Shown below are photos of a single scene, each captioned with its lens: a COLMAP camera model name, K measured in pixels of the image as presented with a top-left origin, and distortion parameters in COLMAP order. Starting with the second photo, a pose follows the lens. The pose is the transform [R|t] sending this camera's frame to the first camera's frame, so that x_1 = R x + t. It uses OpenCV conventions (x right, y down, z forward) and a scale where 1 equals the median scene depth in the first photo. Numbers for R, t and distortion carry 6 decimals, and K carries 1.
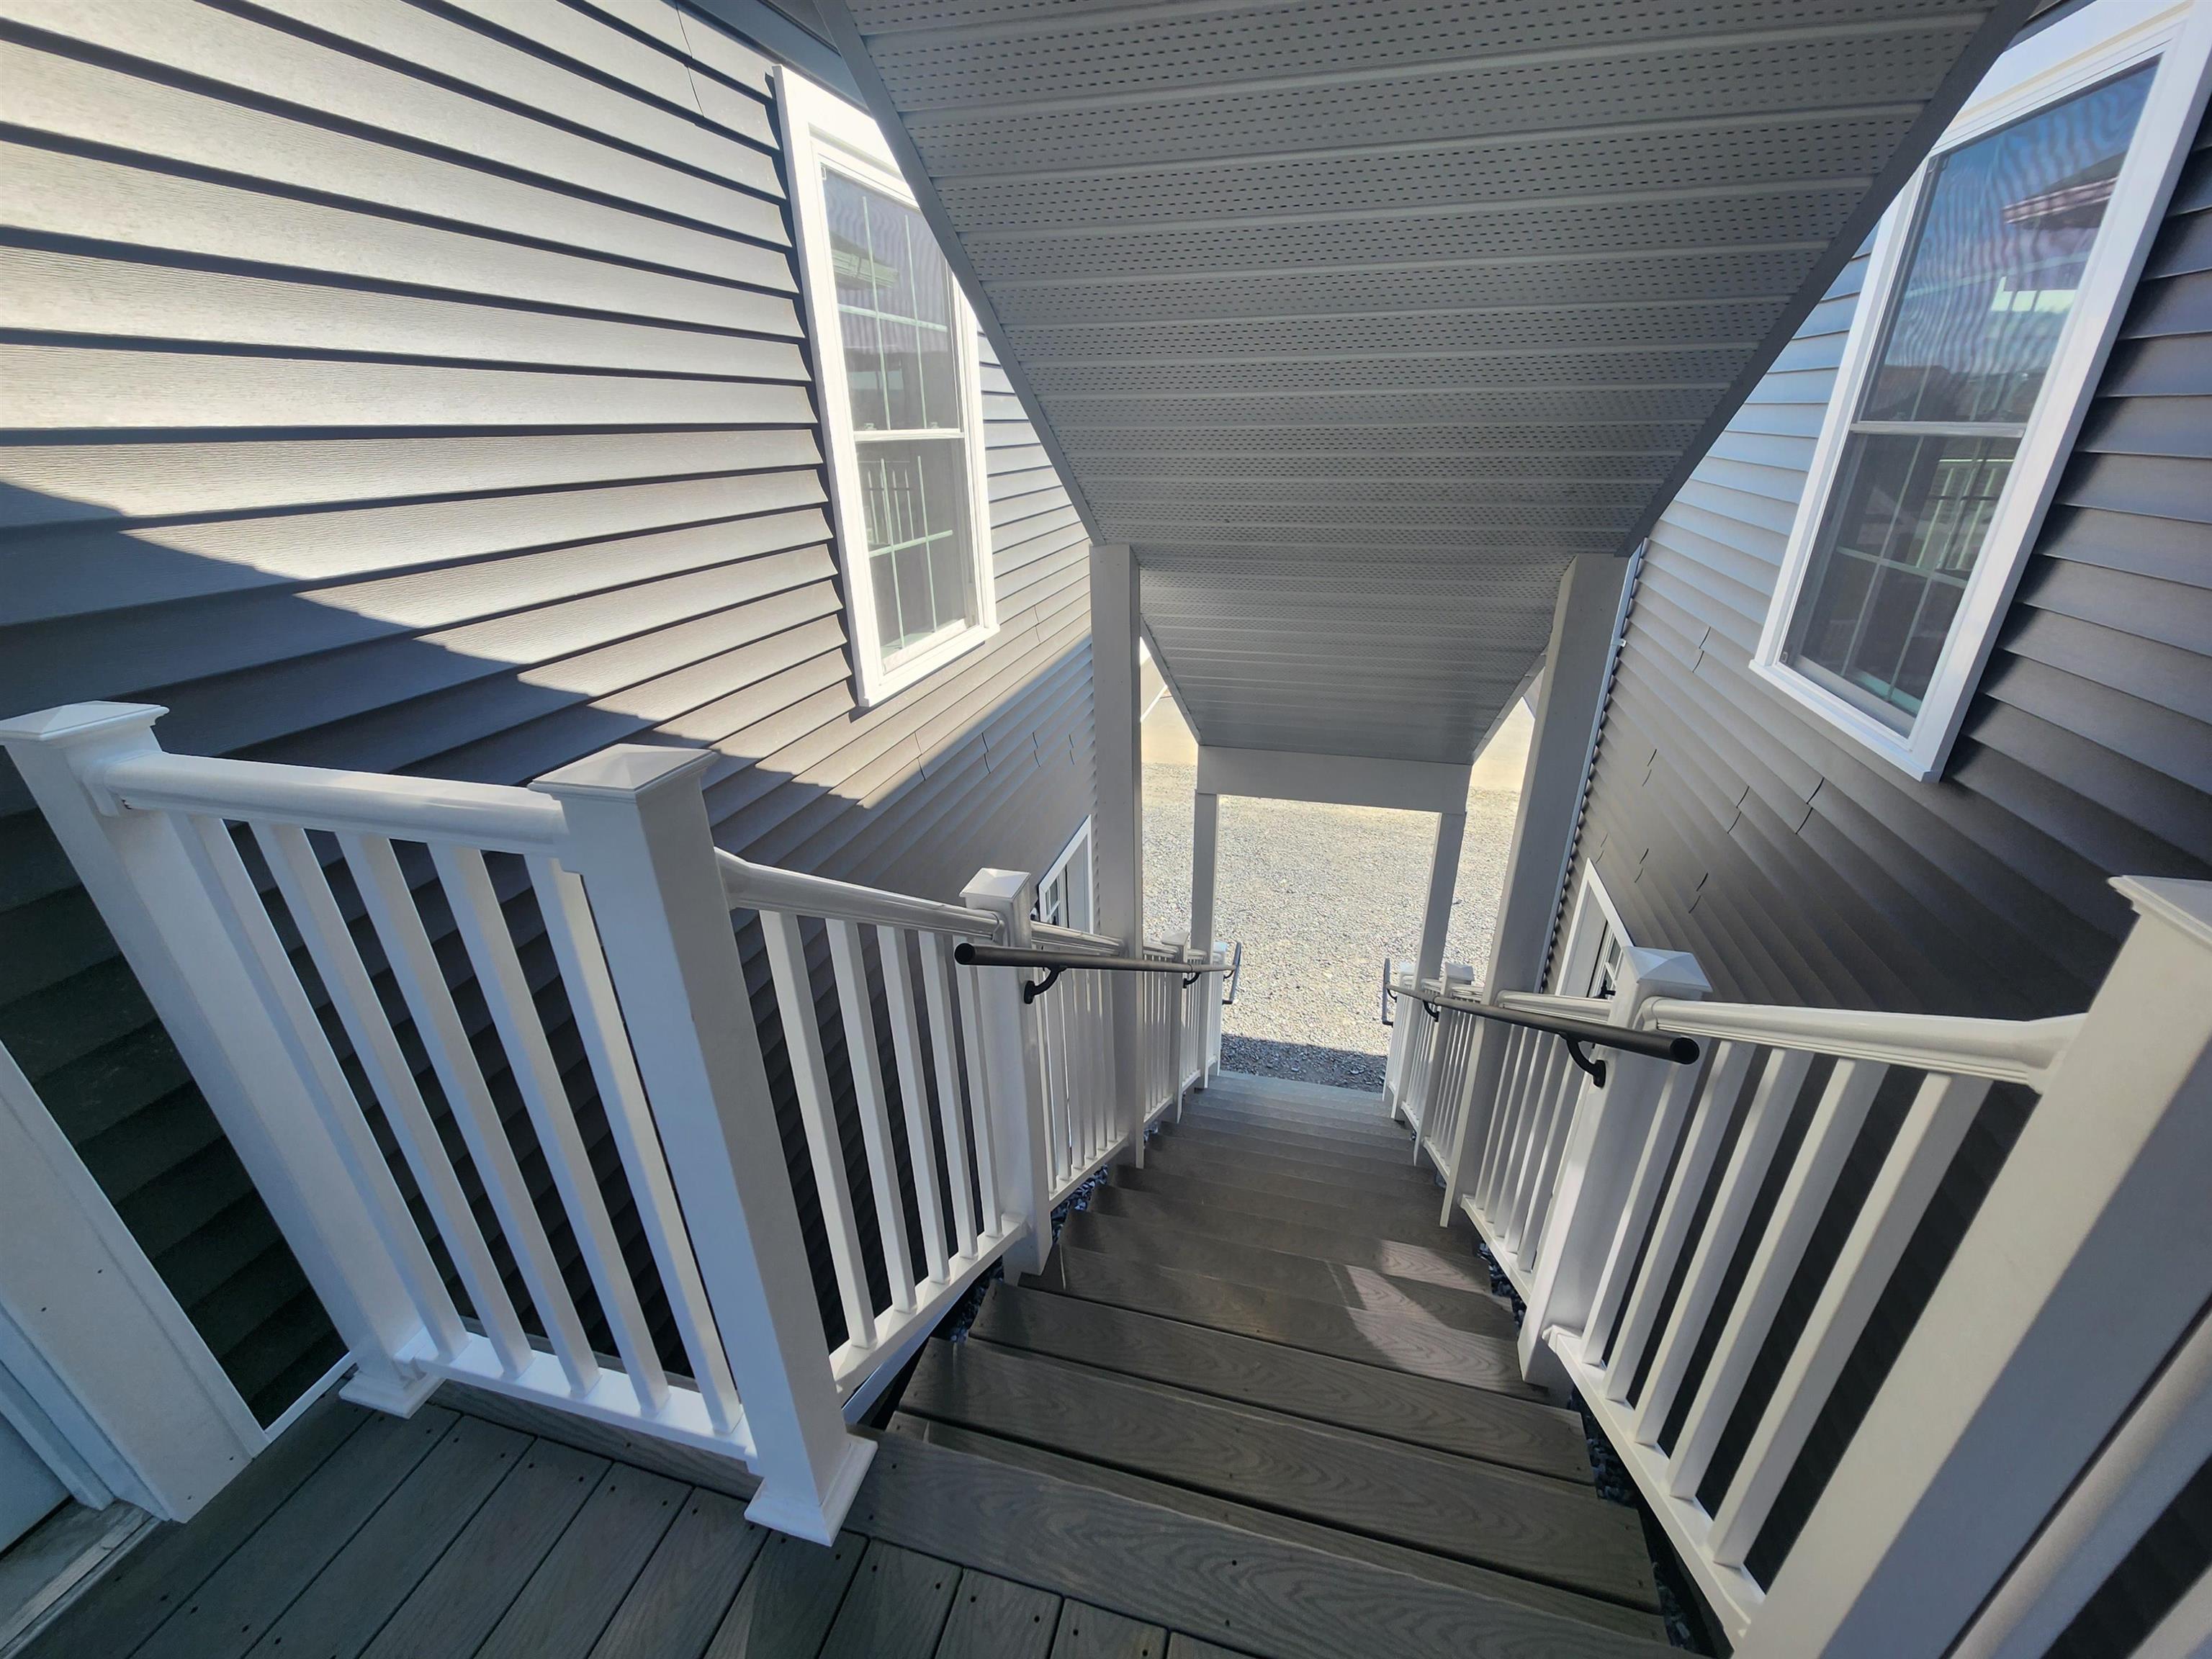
lens RADIAL K [[898.8, 0, 1105.7], [0, 898.8, 846.0], [0, 0, 1]] dist [0.002781, -0.003144]
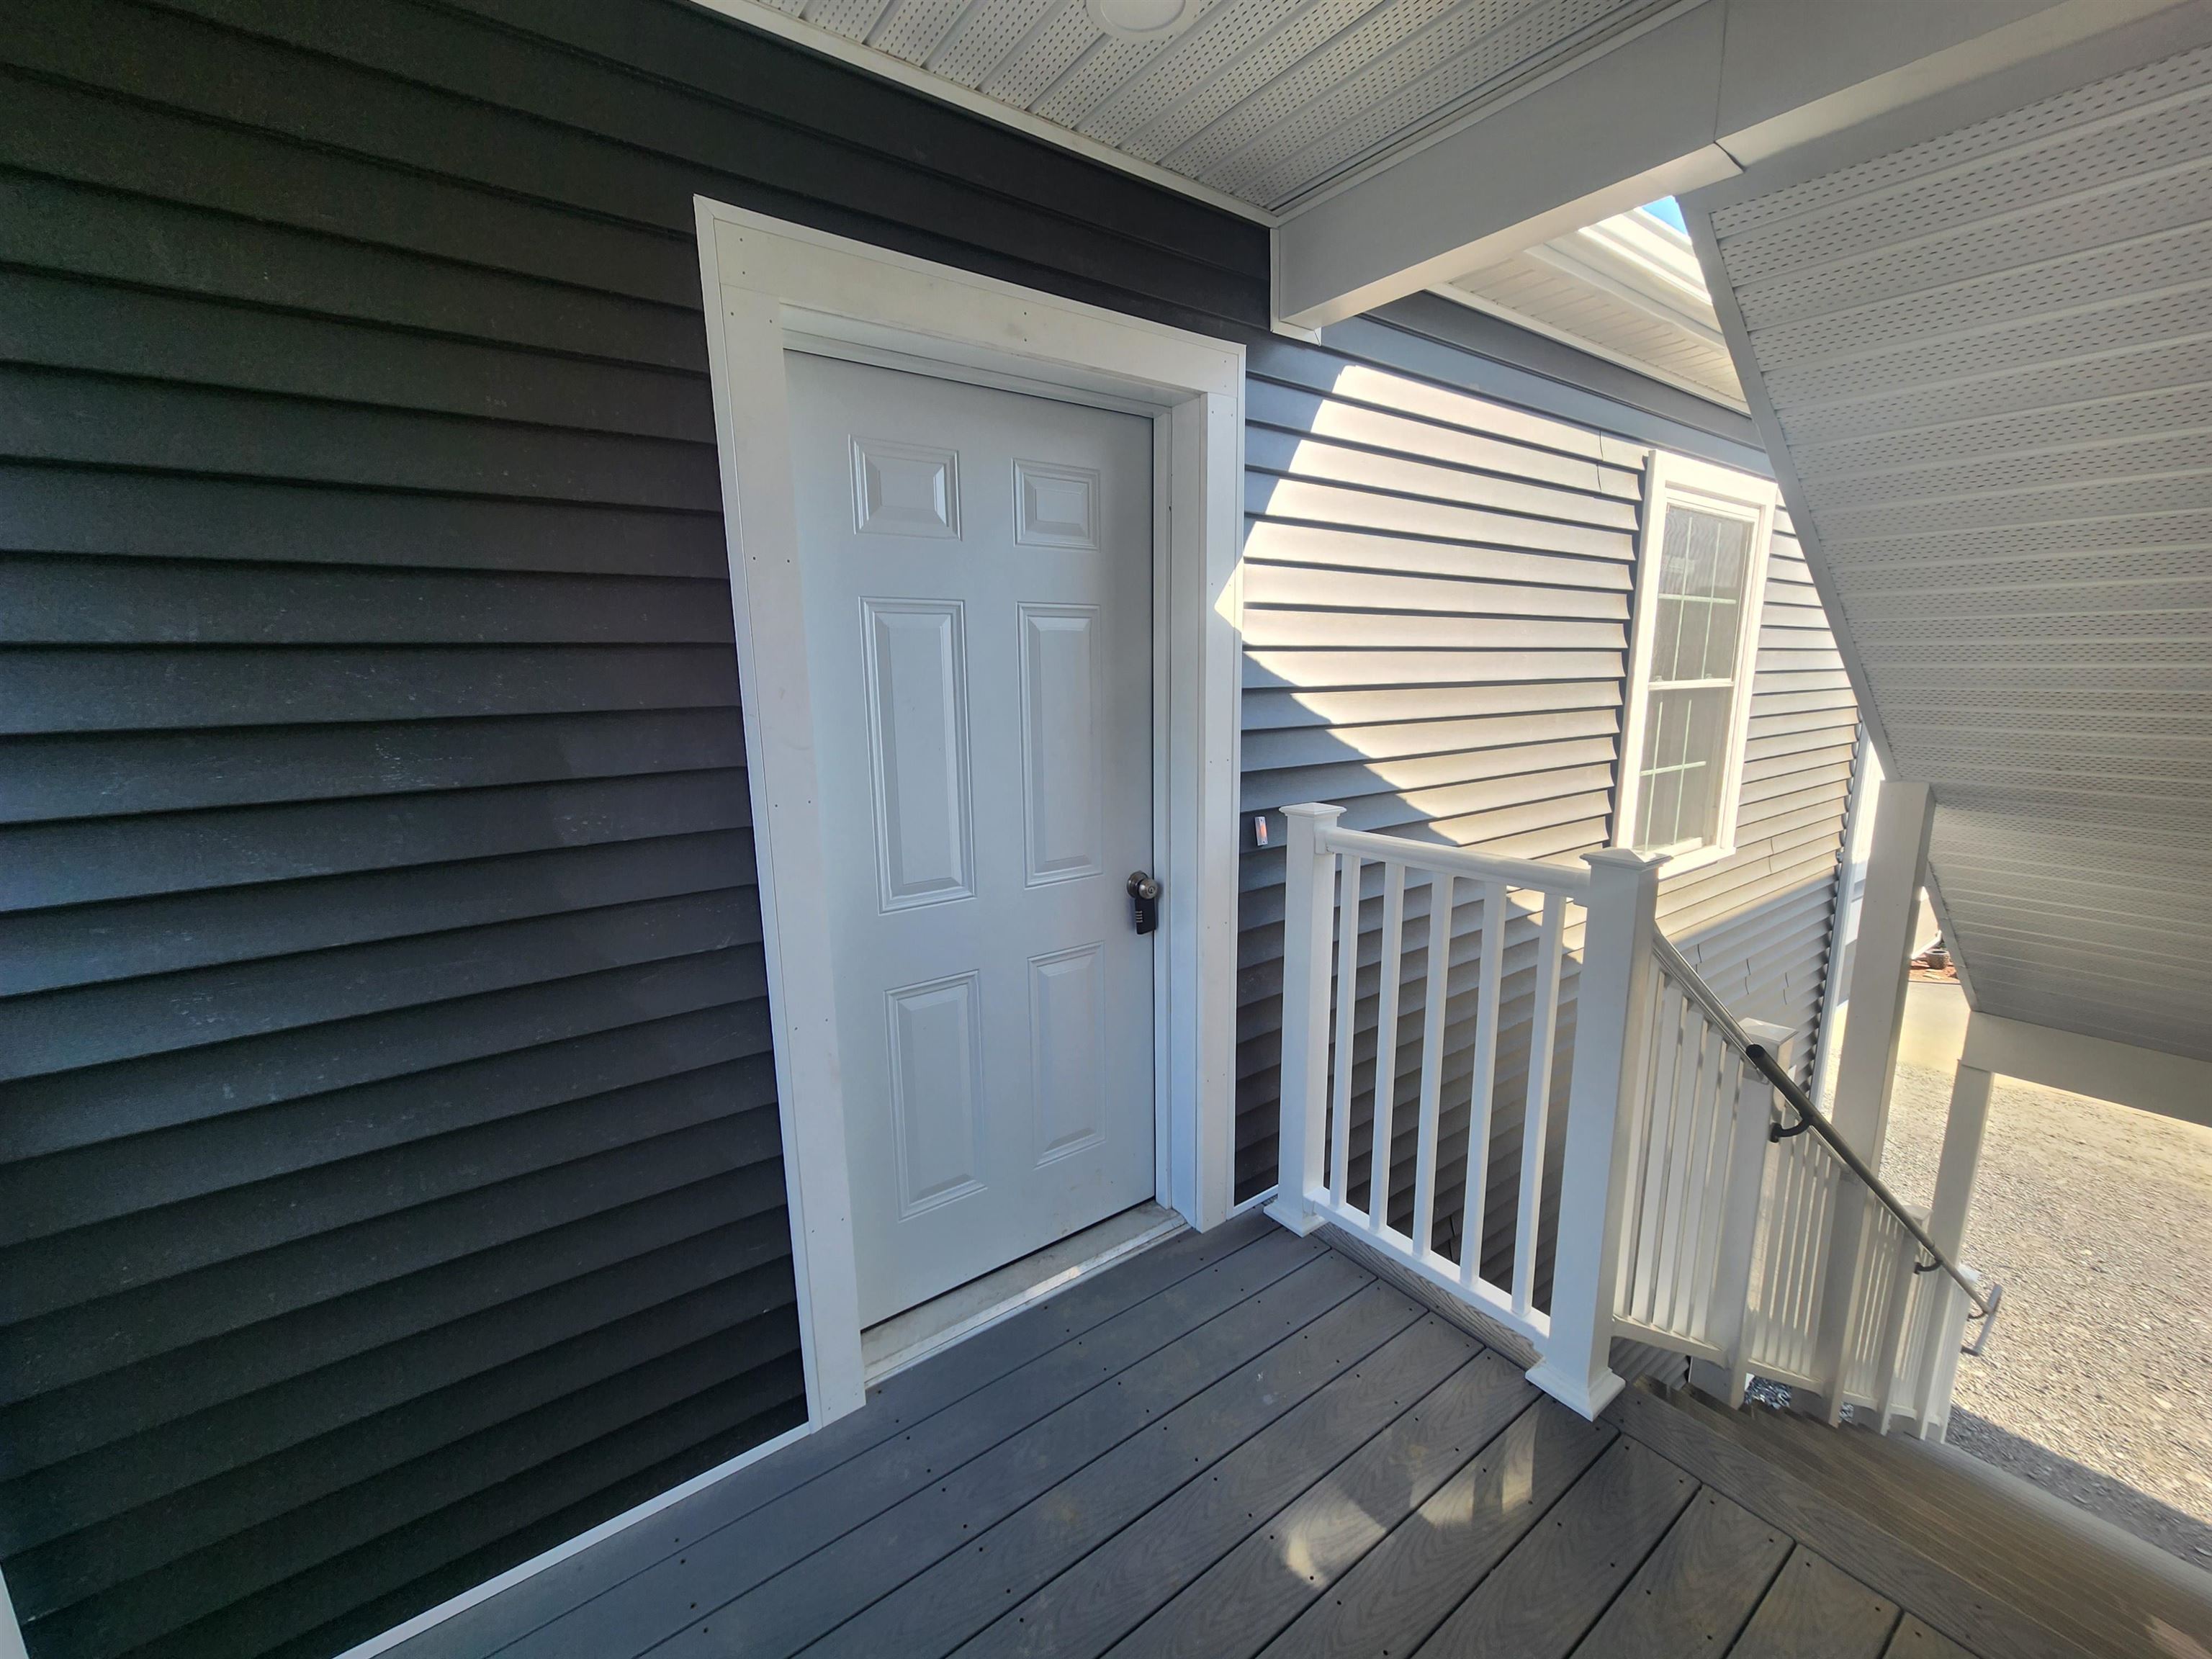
lens RADIAL K [[898.8, 0, 1105.7], [0, 898.8, 846.0], [0, 0, 1]] dist [0.002781, -0.003144]
pose [[0.780802, 0.126856, -0.611764, -0.074789], [-0.266496, 0.953249, -0.142465, 0.158351], [0.565091, 0.274270, 0.778106, -0.392287]]
